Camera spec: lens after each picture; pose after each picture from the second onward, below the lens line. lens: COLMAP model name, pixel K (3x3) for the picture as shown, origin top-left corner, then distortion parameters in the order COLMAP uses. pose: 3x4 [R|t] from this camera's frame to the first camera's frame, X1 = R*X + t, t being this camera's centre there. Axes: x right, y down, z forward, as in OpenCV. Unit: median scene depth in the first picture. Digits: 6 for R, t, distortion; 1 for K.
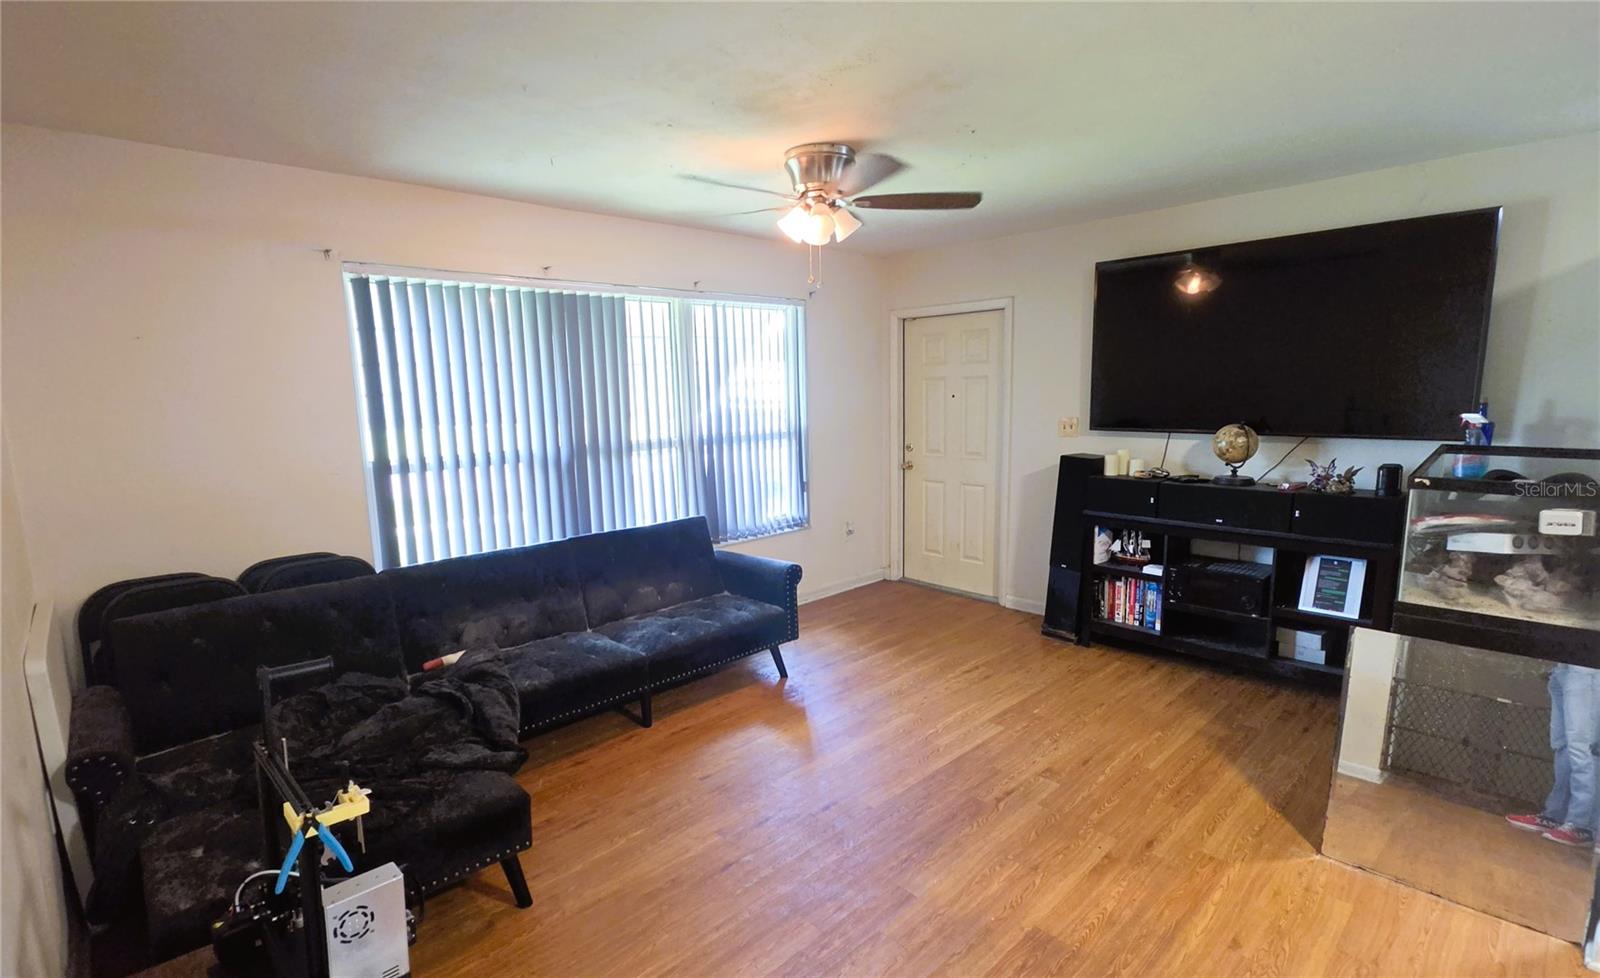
lens RADIAL K [[760.4, 0, 802.6], [0, 760.4, 499.5], [0, 0, 1]] dist [0.000857, 0.000143]
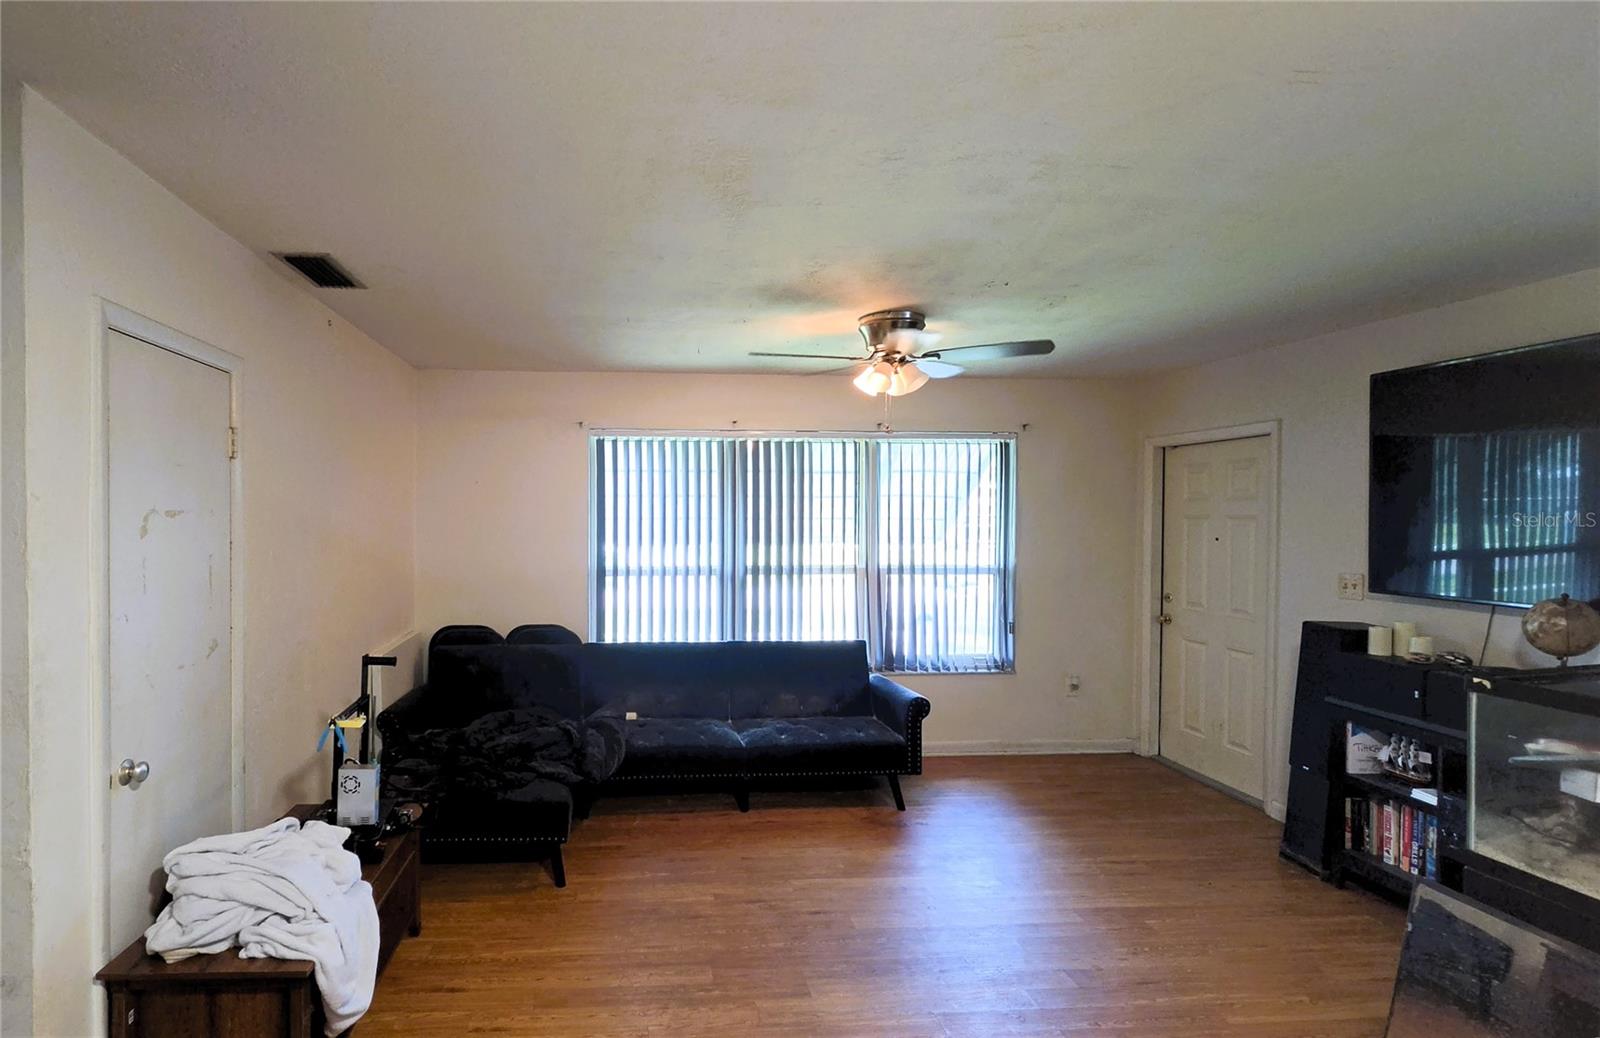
lens RADIAL K [[977.6, 0, 800.0], [0, 977.6, 519.0], [0, 0, 1]] dist [0.012612, 0.000855]
pose [[0.766590, 0.032776, -0.641299, 0.600305], [-0.117221, 0.989058, -0.089574, -0.011511], [0.631346, 0.143840, 0.762044, -0.101091]]
